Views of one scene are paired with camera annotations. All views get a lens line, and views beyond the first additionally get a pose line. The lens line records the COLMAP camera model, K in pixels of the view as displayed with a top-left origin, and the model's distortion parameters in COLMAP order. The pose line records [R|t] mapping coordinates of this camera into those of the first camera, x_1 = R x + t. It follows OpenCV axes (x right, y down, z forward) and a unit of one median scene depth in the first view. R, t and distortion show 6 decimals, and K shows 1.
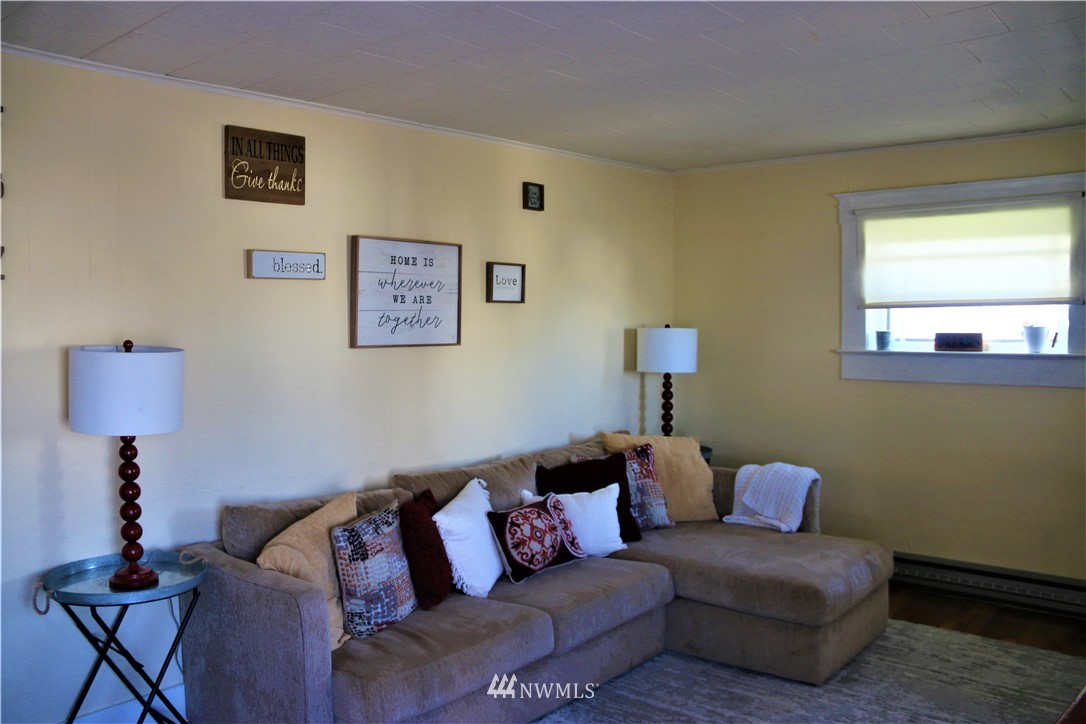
lens RADIAL K [[911.5, 0, 534.5], [0, 911.5, 364.0], [0, 0, 1]] dist [-0.127342, 0.045112]
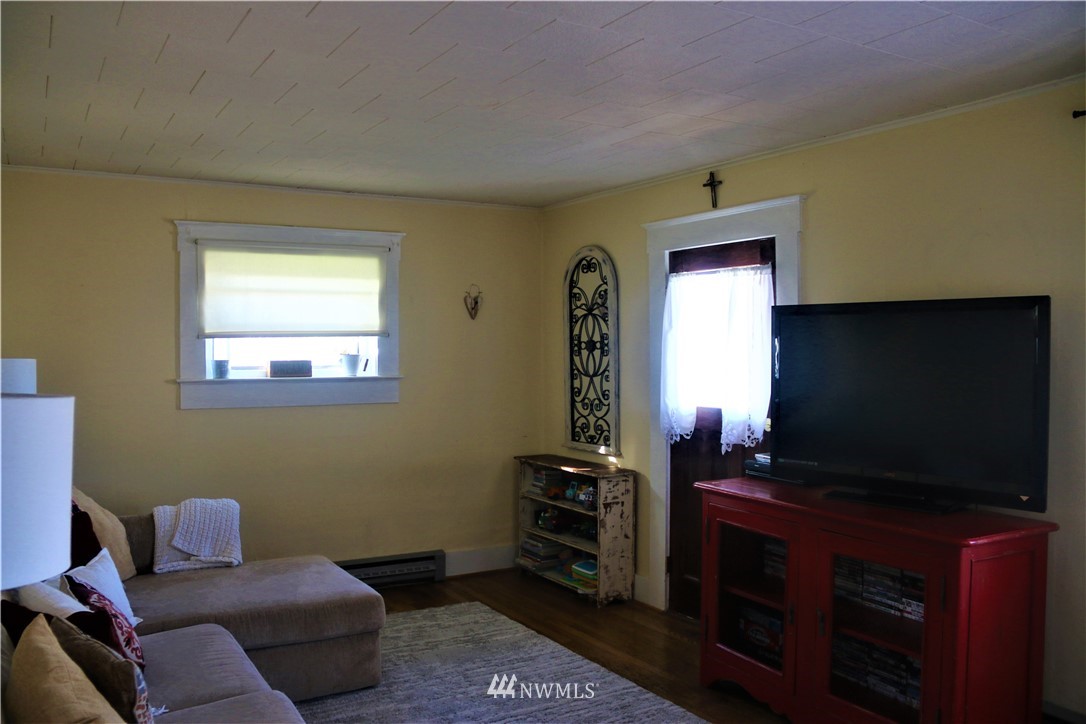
lens RADIAL K [[911.5, 0, 535.1], [0, 911.5, 361.4], [0, 0, 1]] dist [-0.127342, 0.045112]
pose [[0.296125, -0.005153, 0.955135, -0.540736], [0.049170, 0.998742, -0.009856, -0.008058], [-0.953883, 0.049883, 0.296006, 0.391666]]
